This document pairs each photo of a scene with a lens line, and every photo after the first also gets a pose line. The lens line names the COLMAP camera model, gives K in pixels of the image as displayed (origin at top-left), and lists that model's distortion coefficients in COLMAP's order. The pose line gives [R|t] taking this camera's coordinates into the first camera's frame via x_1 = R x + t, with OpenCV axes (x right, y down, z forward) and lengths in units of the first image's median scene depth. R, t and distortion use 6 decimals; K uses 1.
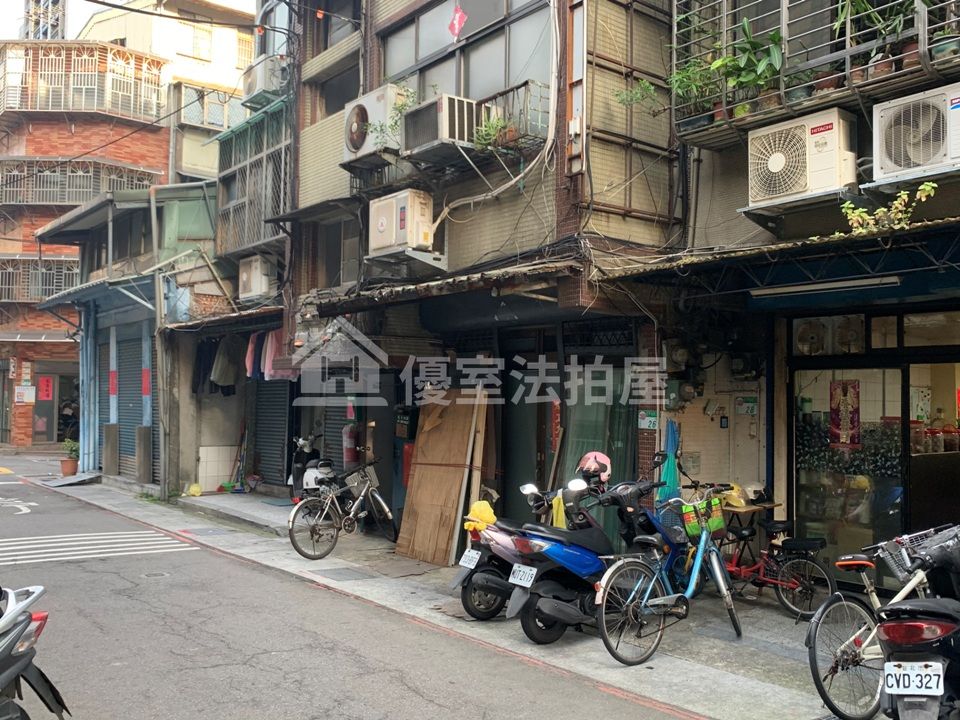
lens RADIAL K [[865.5, 0, 482.2], [0, 865.5, 368.2], [0, 0, 1]] dist [0.101975, -0.290999]
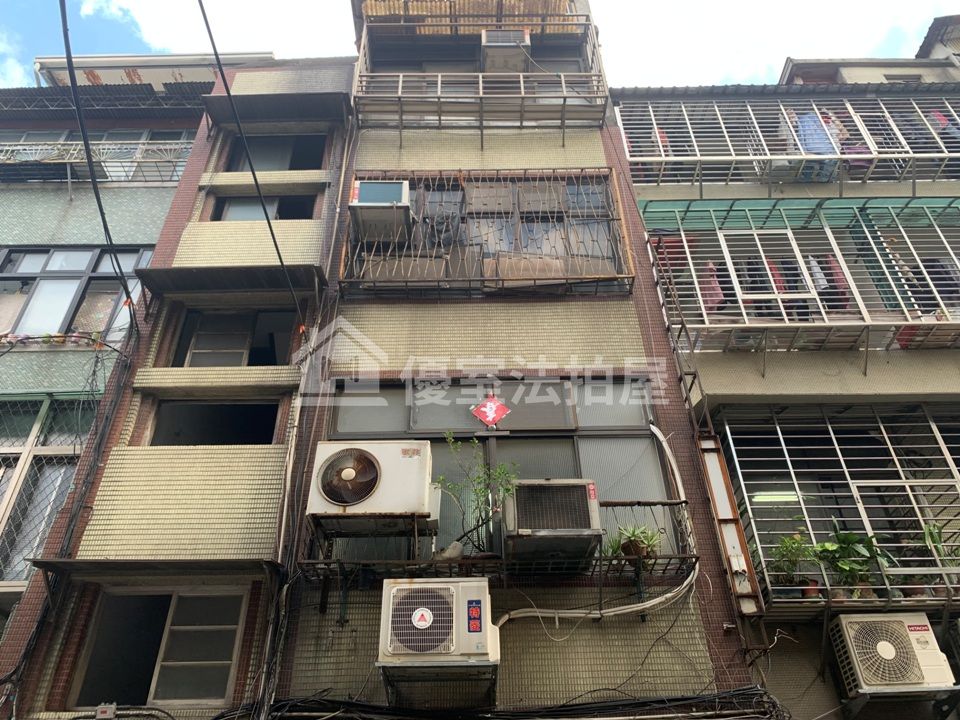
lens RADIAL K [[737.6, 0, 473.9], [0, 737.6, 353.0], [0, 0, 1]] dist [0.008289, -0.004710]
pose [[0.622282, 0.462444, 0.631594, -0.541387], [-0.002927, 0.808215, -0.588880, 0.007490], [-0.782787, 0.364600, 0.504292, 0.587921]]
